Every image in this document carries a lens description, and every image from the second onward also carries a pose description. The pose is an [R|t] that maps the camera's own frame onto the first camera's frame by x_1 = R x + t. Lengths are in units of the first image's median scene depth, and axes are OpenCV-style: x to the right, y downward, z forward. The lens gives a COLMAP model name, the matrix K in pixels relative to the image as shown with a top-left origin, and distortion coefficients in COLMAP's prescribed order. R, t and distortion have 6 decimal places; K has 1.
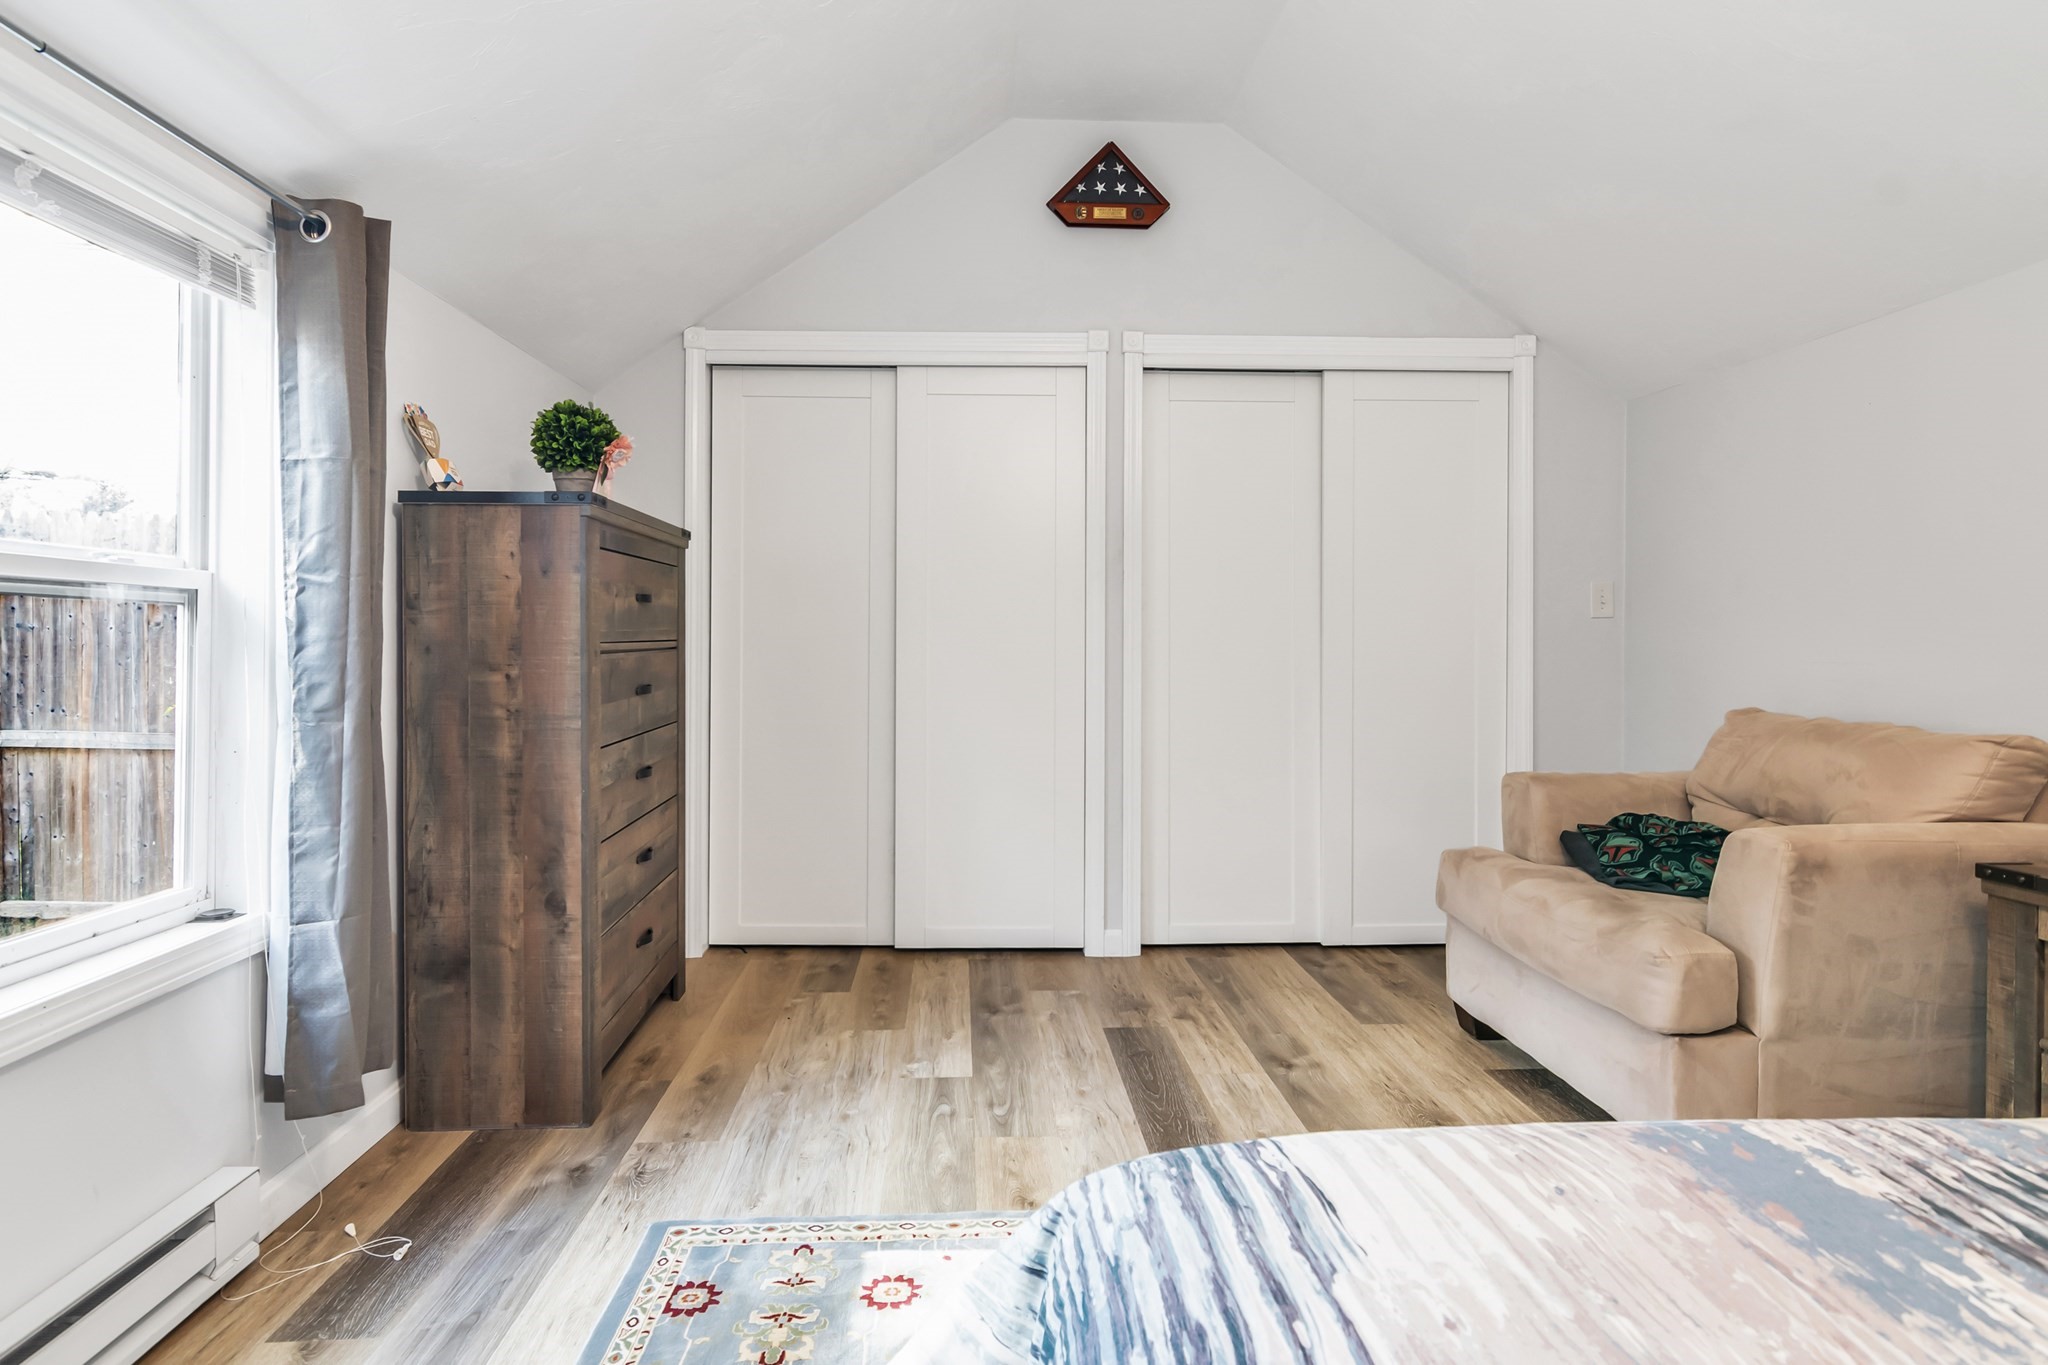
lens RADIAL K [[1022.2, 0, 995.8], [0, 1022.2, 646.0], [0, 0, 1]] dist [-0.000250, -0.000461]
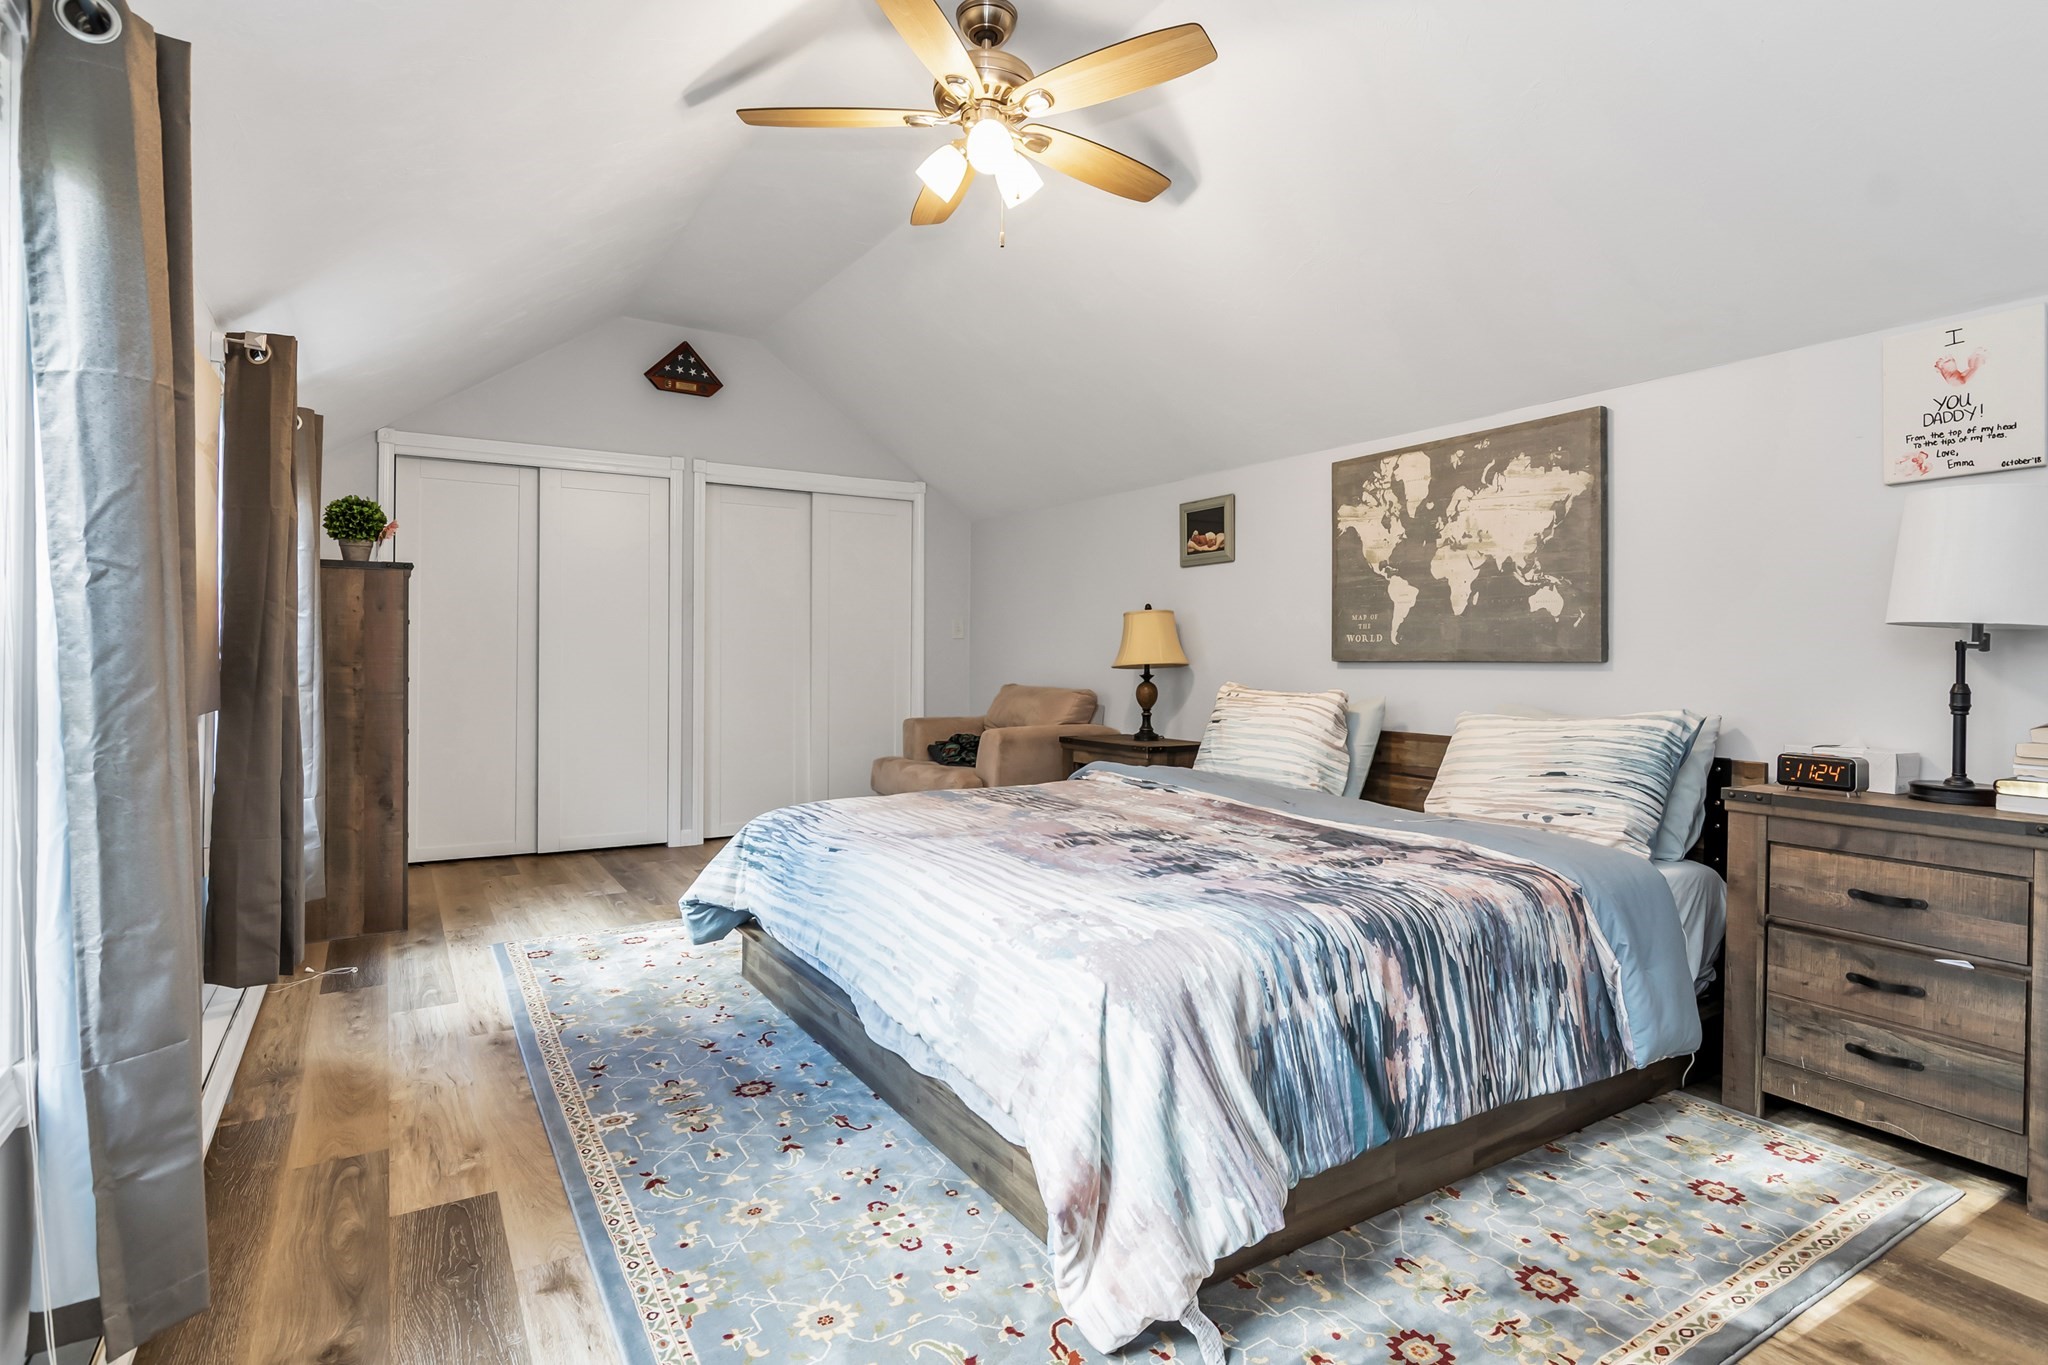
lens RADIAL K [[1017.7, 0, 1002.6], [0, 1017.7, 661.4], [0, 0, 1]] dist [-0.000199, 0.000820]
pose [[0.871831, -0.001194, 0.489805, -0.356390], [-0.001565, 0.999985, 0.005224, 0.005734], [-0.489804, -0.005321, 0.871816, -0.967575]]
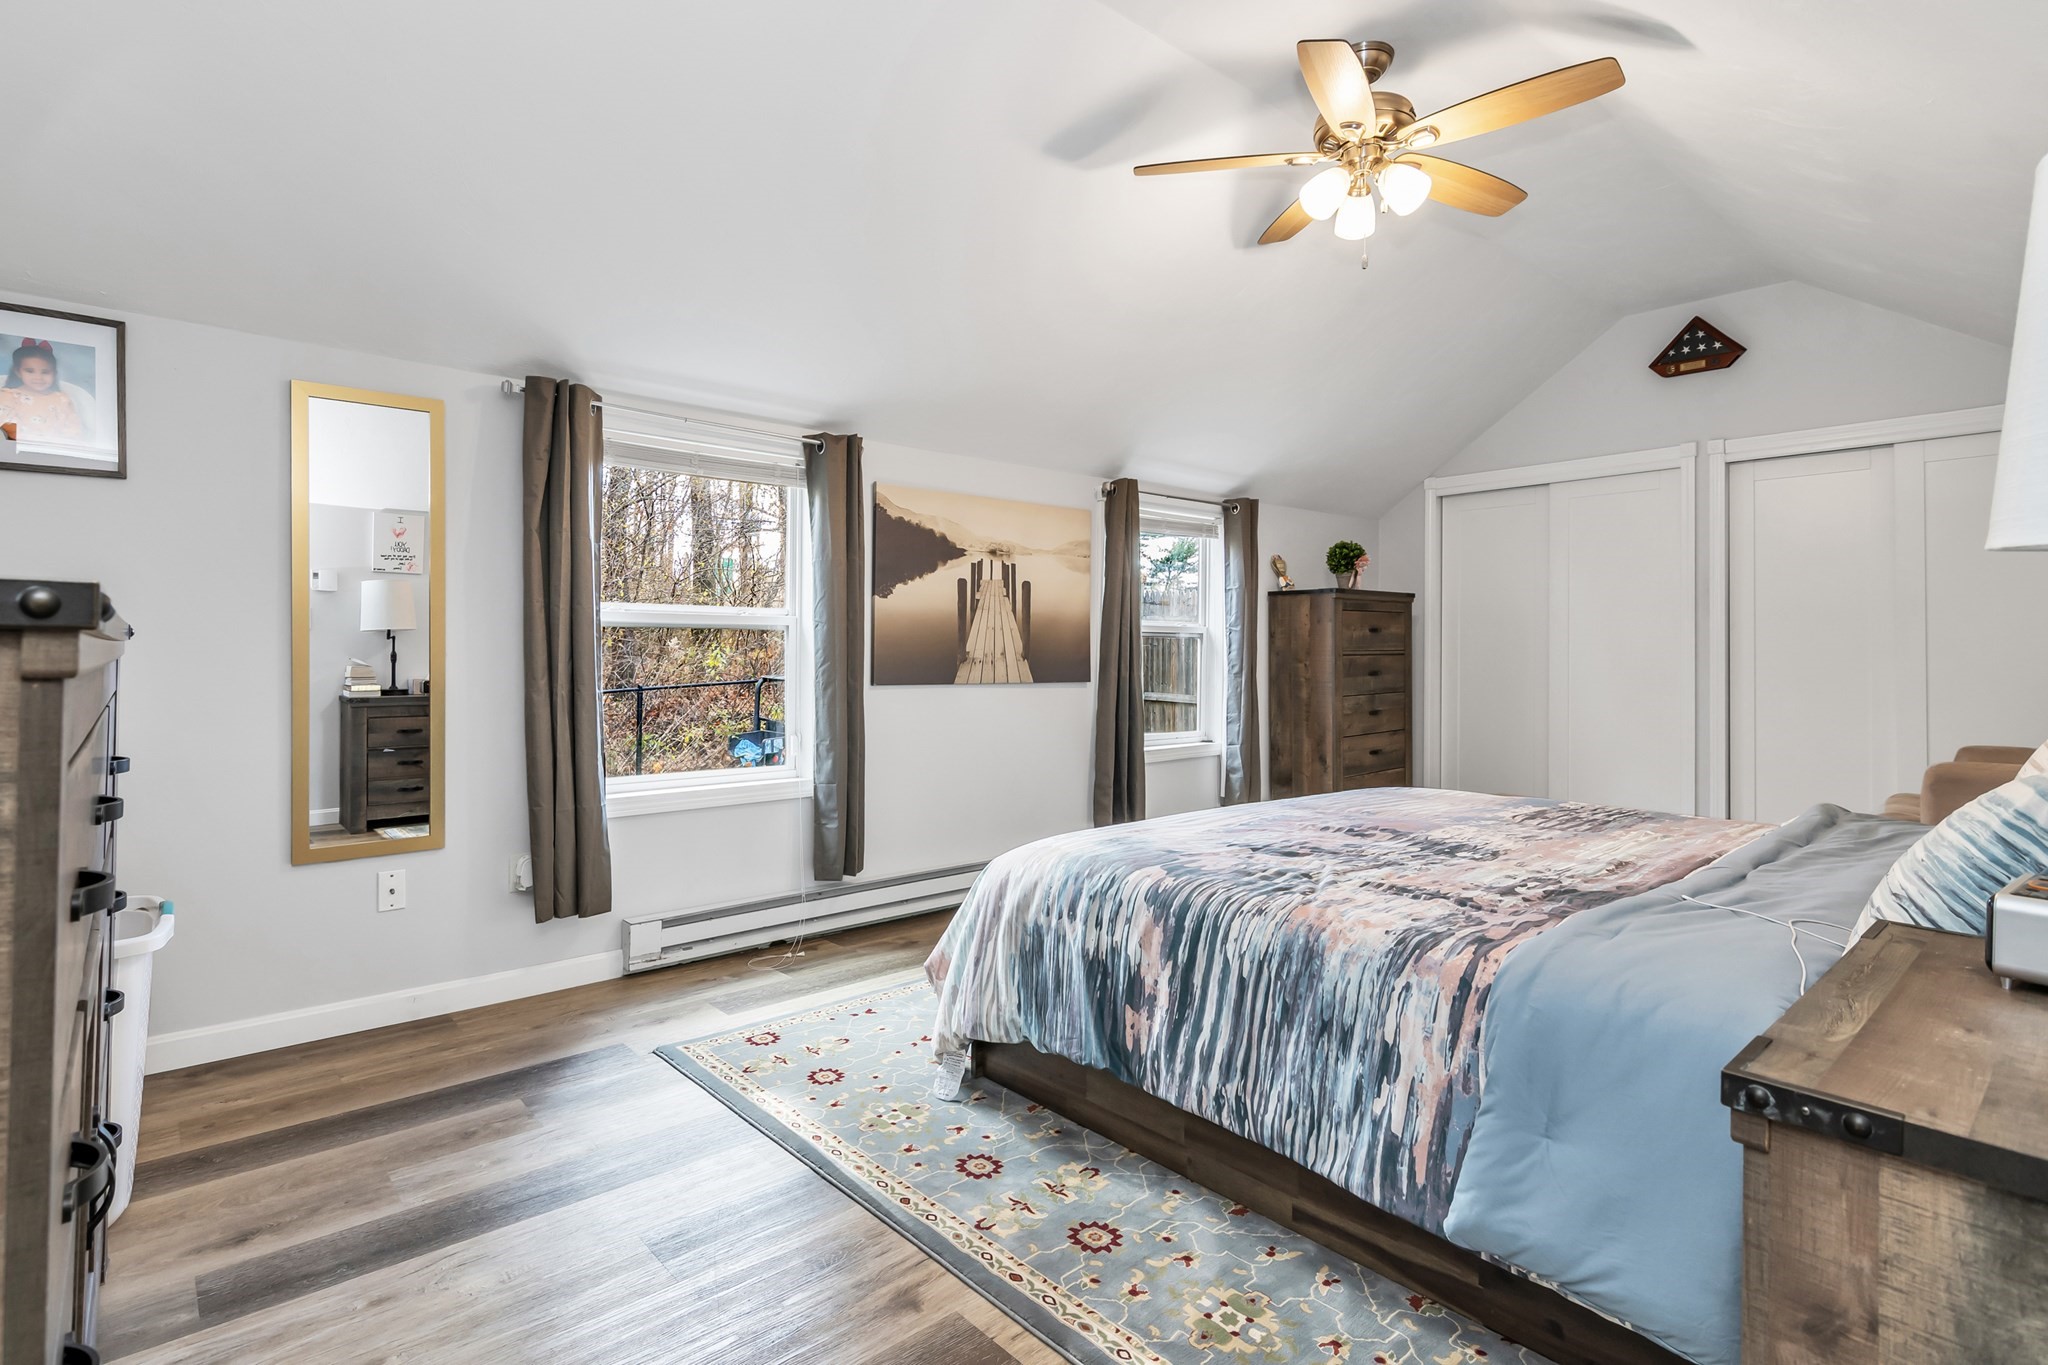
lens RADIAL K [[1022.2, 0, 995.8], [0, 1022.2, 646.0], [0, 0, 1]] dist [-0.000250, -0.000461]
pose [[0.624211, -0.004547, -0.781242, 0.947475], [-0.004751, 0.999942, -0.009616, 0.011773], [0.781241, 0.009714, 0.624154, -1.080007]]
